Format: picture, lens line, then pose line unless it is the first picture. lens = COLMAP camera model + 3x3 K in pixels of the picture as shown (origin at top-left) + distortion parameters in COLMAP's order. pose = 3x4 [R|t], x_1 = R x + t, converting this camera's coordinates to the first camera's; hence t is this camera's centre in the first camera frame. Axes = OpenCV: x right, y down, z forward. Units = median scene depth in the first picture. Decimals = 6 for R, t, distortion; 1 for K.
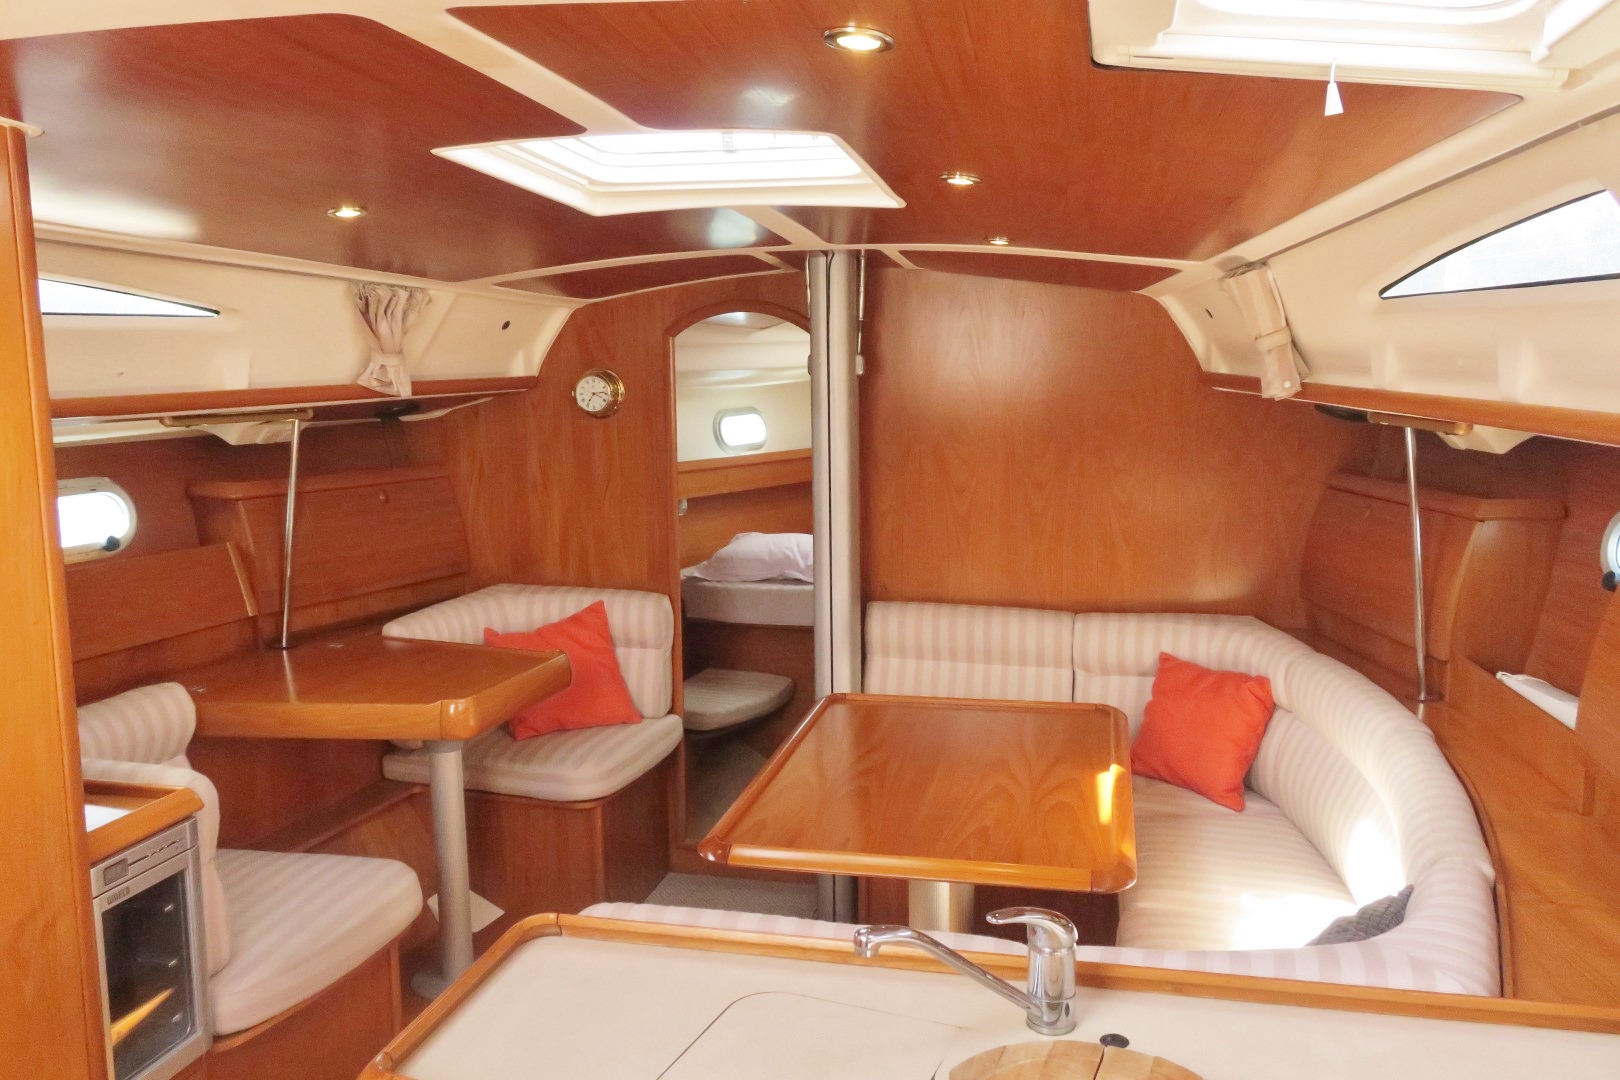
lens RADIAL K [[1274.7, 0, 796.1], [0, 1274.7, 546.6], [0, 0, 1]] dist [0.005994, -0.003062]
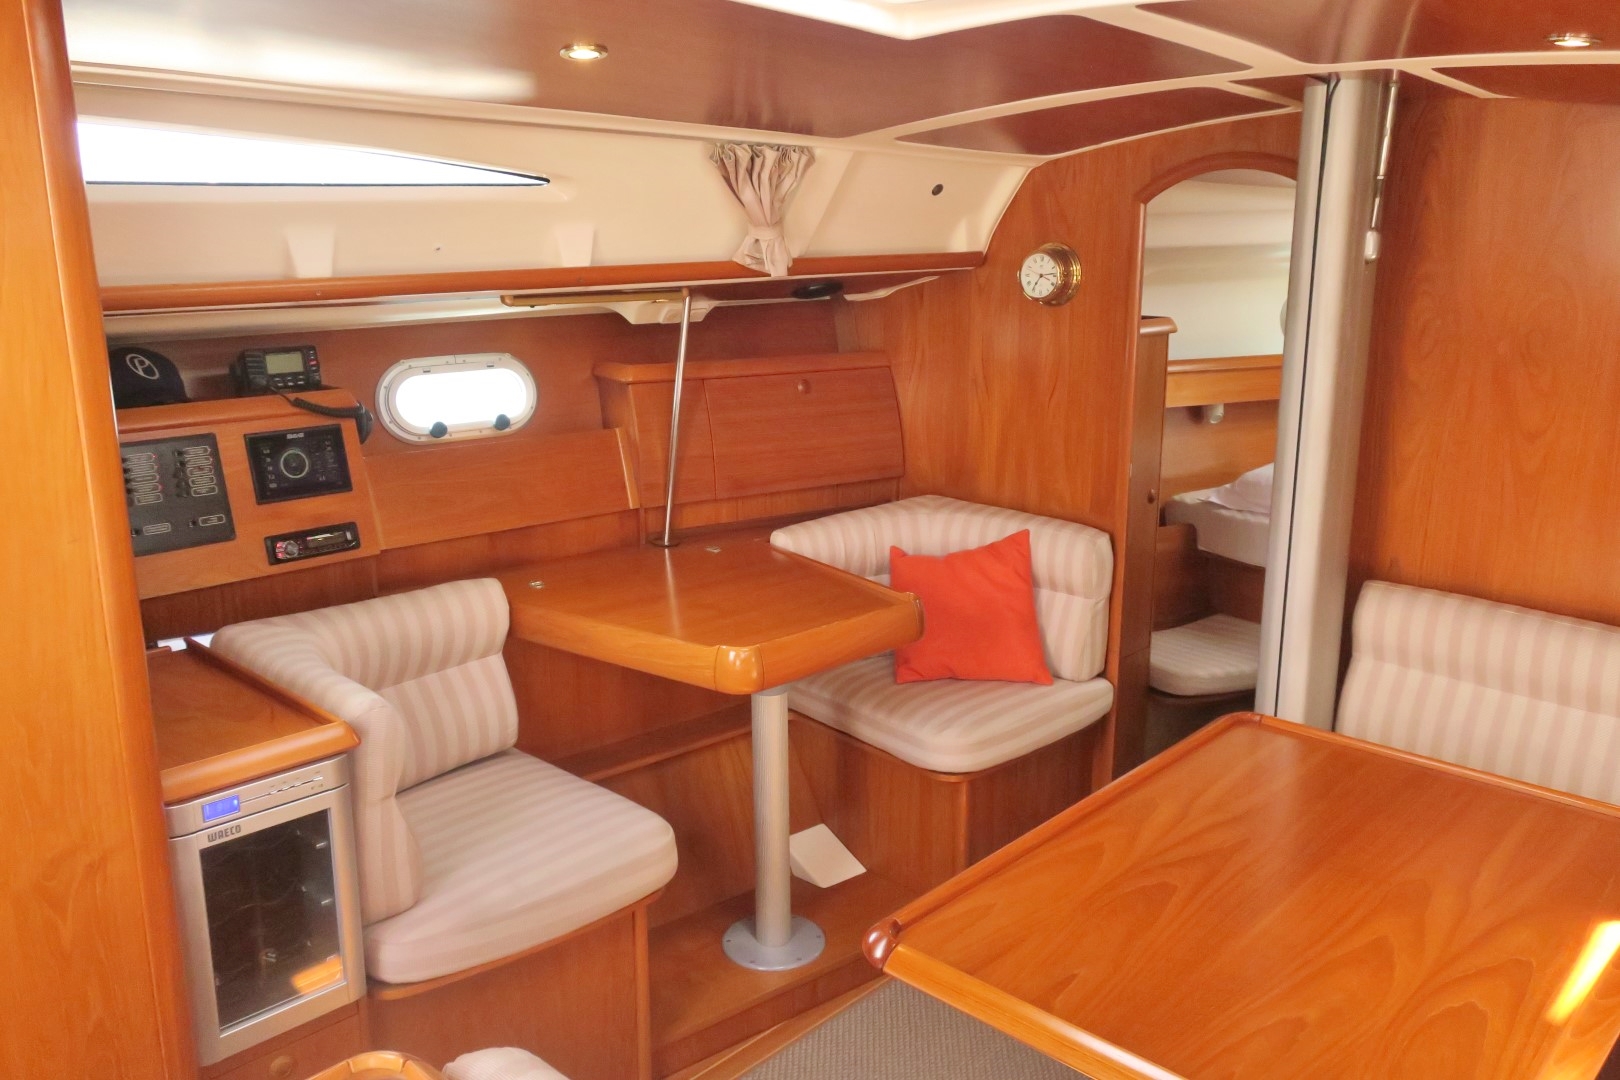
lens RADIAL K [[1274.7, 0, 806.7], [0, 1274.7, 543.8], [0, 0, 1]] dist [0.005994, -0.003062]
pose [[0.863074, 0.127261, -0.488782, 0.143993], [-0.076038, 0.989446, 0.123350, -0.044523], [0.499321, -0.069294, 0.863642, 0.241711]]
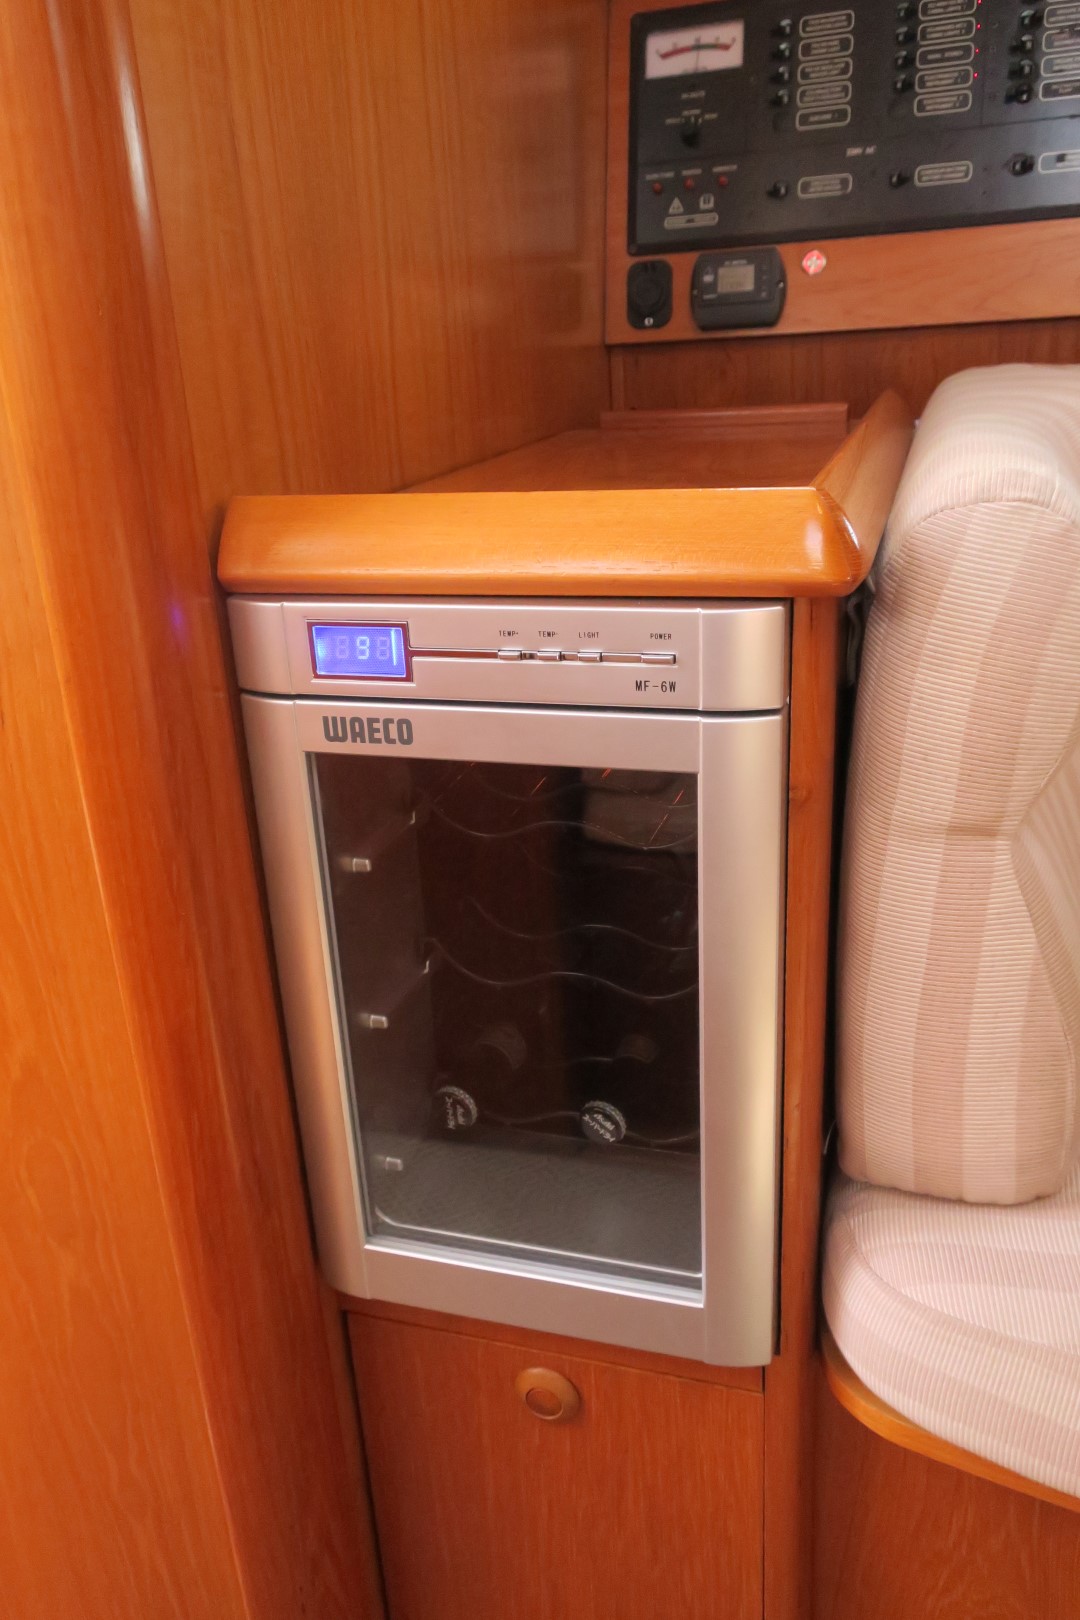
lens RADIAL K [[1274.7, 0, 541.3], [0, 1274.7, 814.8], [0, 0, 1]] dist [0.005994, -0.003062]
pose [[-0.071222, 0.367320, -0.927364, -0.136592], [-0.077016, 0.924924, 0.372269, 0.098605], [0.994483, 0.097936, -0.037585, 0.594452]]
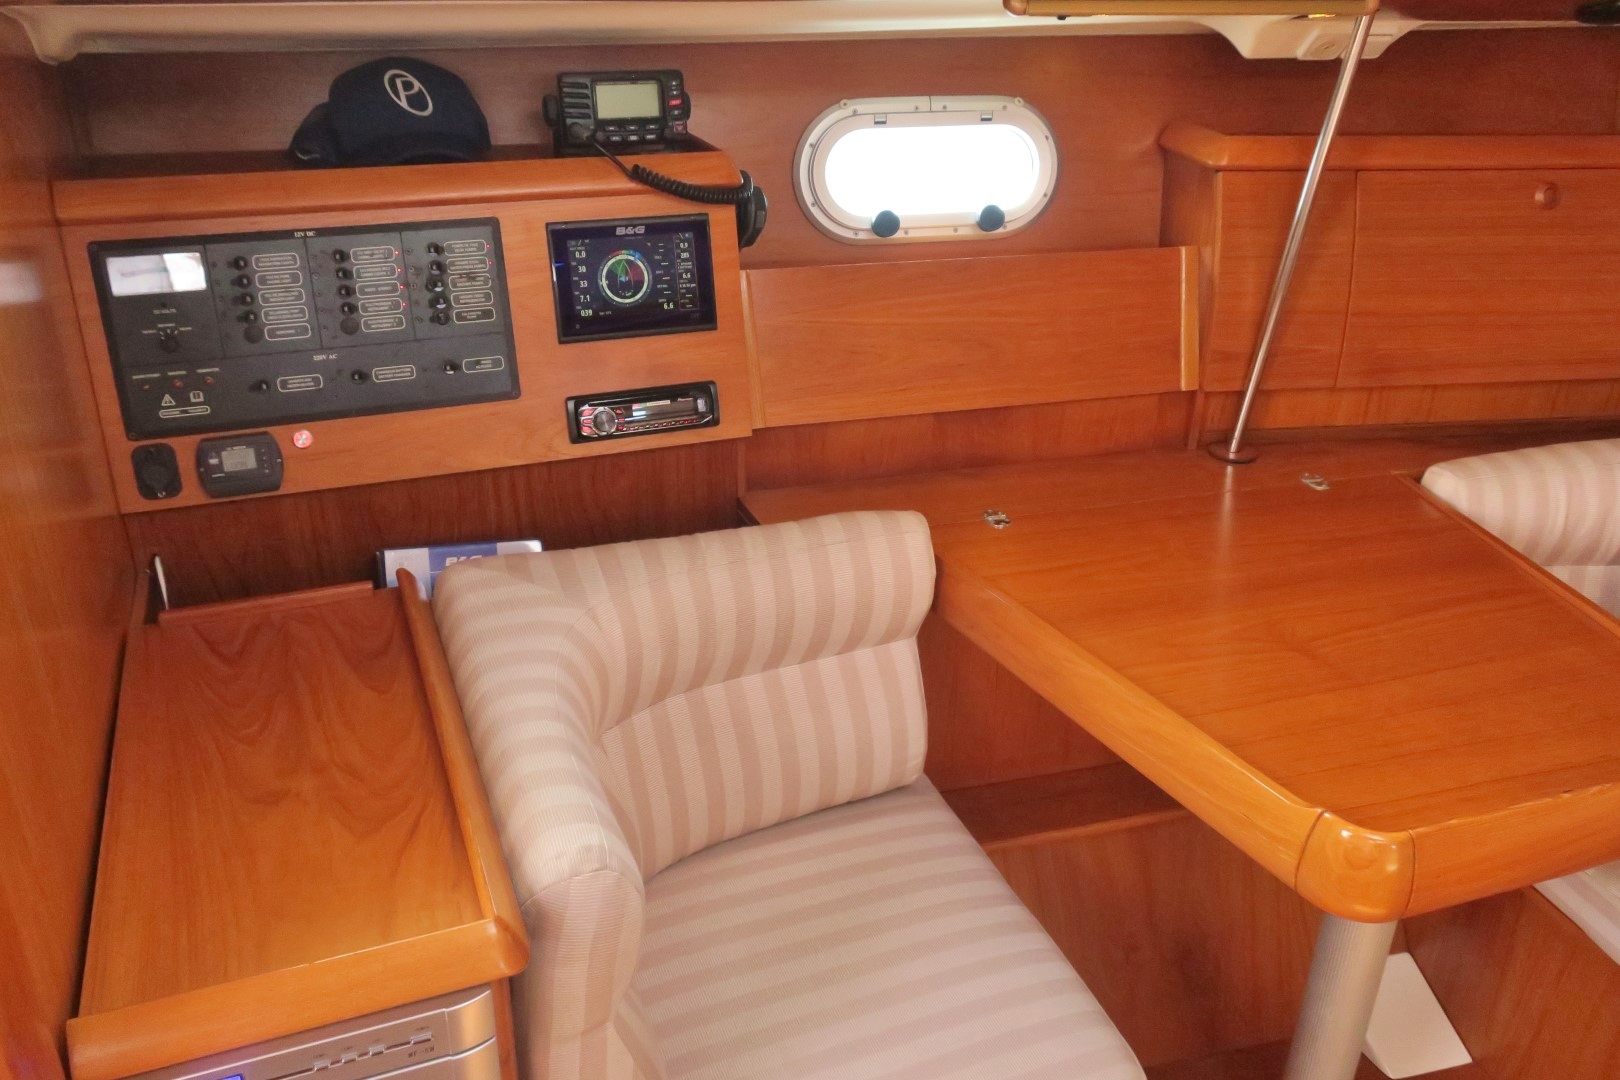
lens RADIAL K [[1274.7, 0, 812.5], [0, 1274.7, 549.1], [0, 0, 1]] dist [0.005994, -0.003062]
pose [[0.580097, 0.377776, -0.721646, -0.091844], [-0.136834, 0.918553, 0.370861, -0.063481], [0.802972, -0.116390, 0.584542, 0.523372]]
